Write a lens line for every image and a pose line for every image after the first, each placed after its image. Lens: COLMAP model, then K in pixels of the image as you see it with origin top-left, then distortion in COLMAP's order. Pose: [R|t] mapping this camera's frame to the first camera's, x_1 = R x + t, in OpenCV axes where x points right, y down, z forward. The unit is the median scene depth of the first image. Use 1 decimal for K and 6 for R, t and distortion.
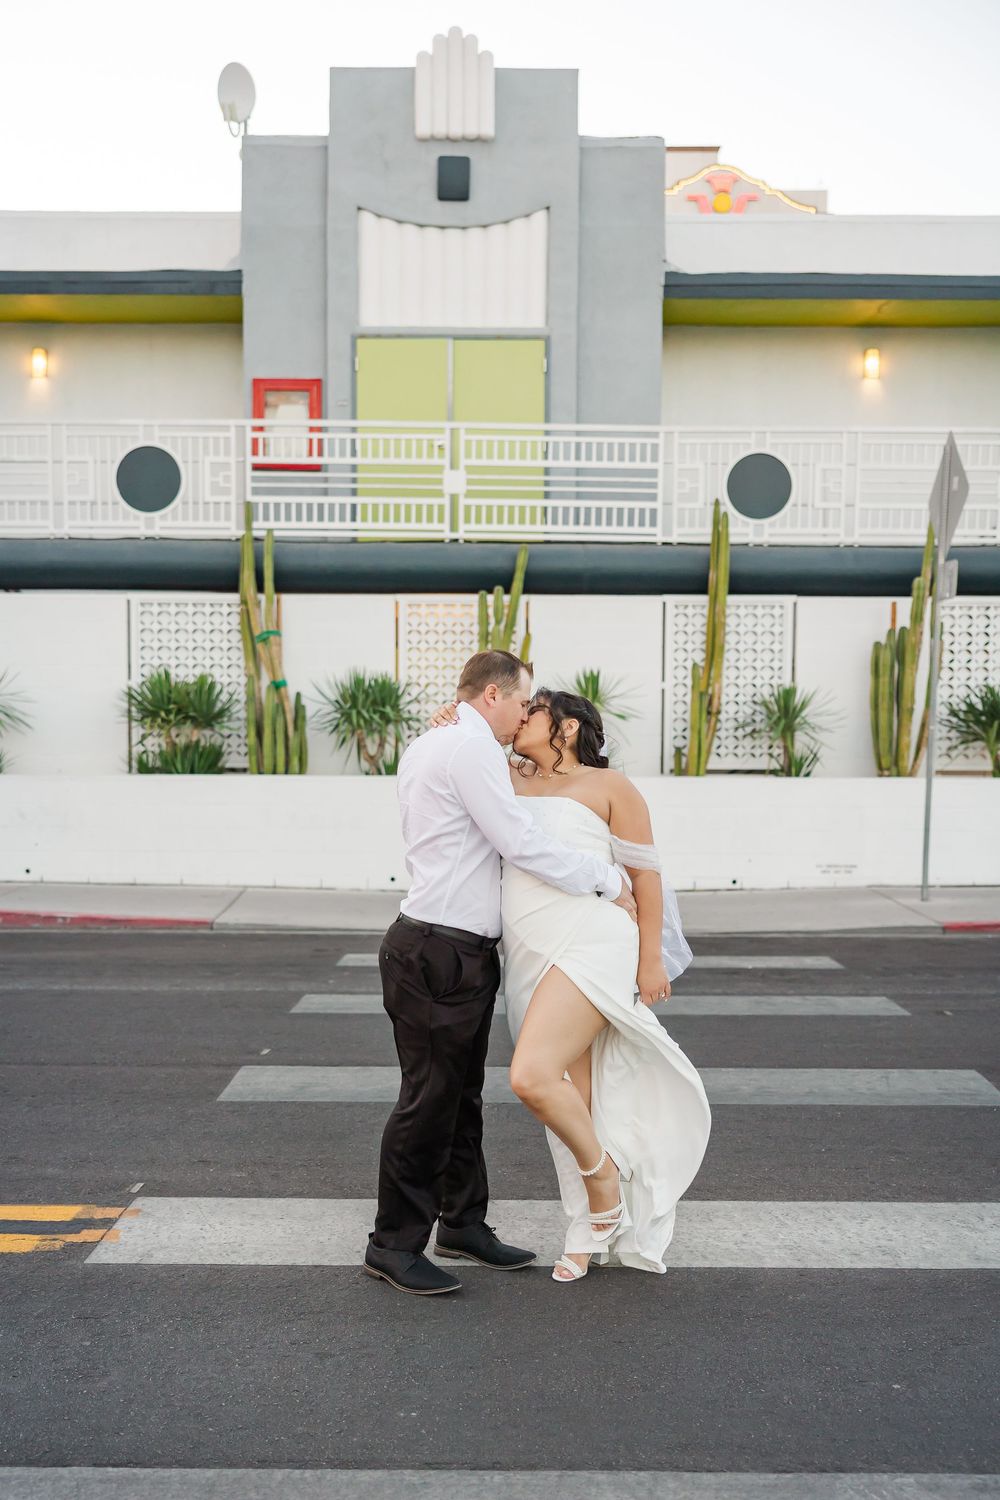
lens RADIAL K [[1612.5, 0, 435.2], [0, 1612.5, 842.6], [0, 0, 1]] dist [0.002700, 0.017297]
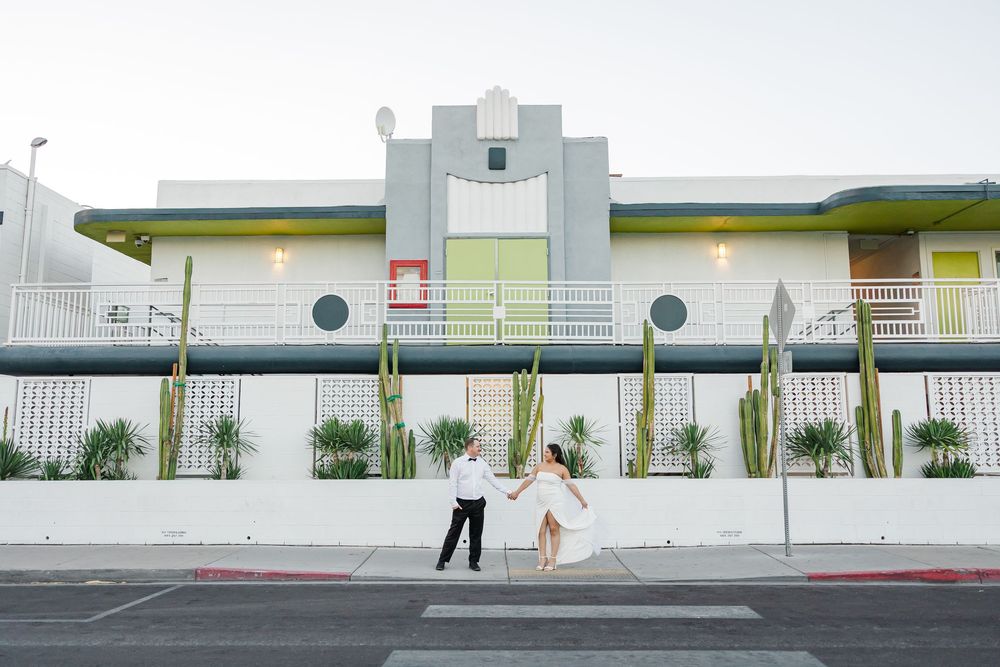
lens RADIAL K [[781.6, 0, 483.1], [0, 781.6, 334.0], [0, 0, 1]] dist [0.015633, 0.001649]
pose [[0.999857, -0.009978, -0.013662, 0.005689], [0.006933, 0.978295, -0.207100, -0.018710], [0.015432, 0.206976, 0.978224, 0.147993]]
